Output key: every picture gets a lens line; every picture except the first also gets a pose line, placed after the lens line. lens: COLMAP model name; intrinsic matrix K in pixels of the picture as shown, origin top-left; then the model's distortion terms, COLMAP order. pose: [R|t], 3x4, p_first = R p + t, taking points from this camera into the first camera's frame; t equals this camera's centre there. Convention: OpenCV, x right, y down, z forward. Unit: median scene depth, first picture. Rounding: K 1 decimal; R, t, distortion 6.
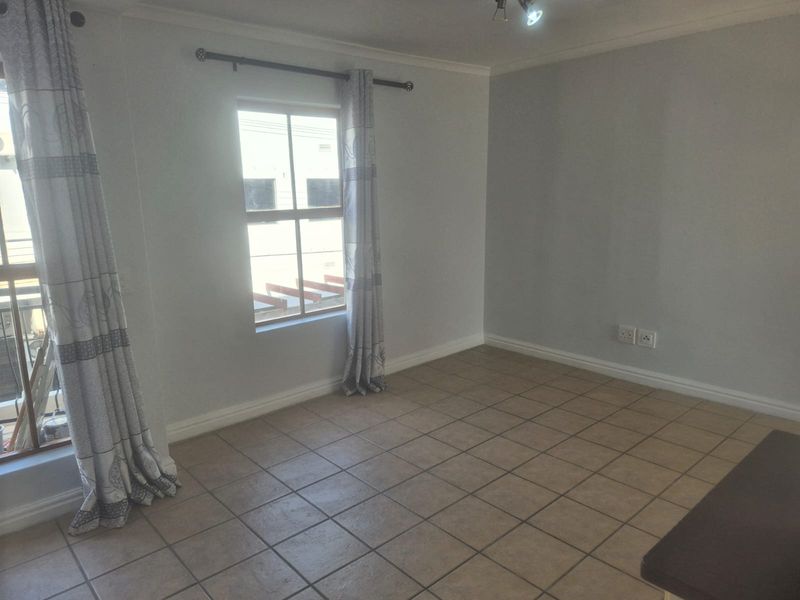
lens RADIAL K [[548.4, 0, 400.8], [0, 548.4, 303.0], [0, 0, 1]] dist [0.060770, -0.058727]
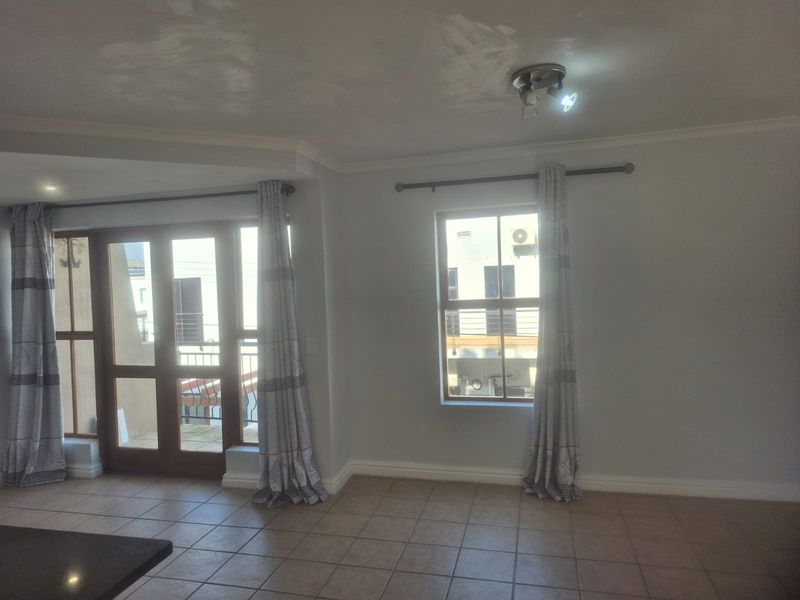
lens RADIAL K [[548.4, 0, 389.2], [0, 548.4, 289.1], [0, 0, 1]] dist [0.060770, -0.058727]
pose [[0.541836, 0.018043, -0.840291, 0.617005], [-0.147683, 0.986259, -0.074051, -0.080271], [0.827408, 0.164220, 0.537055, 0.243625]]
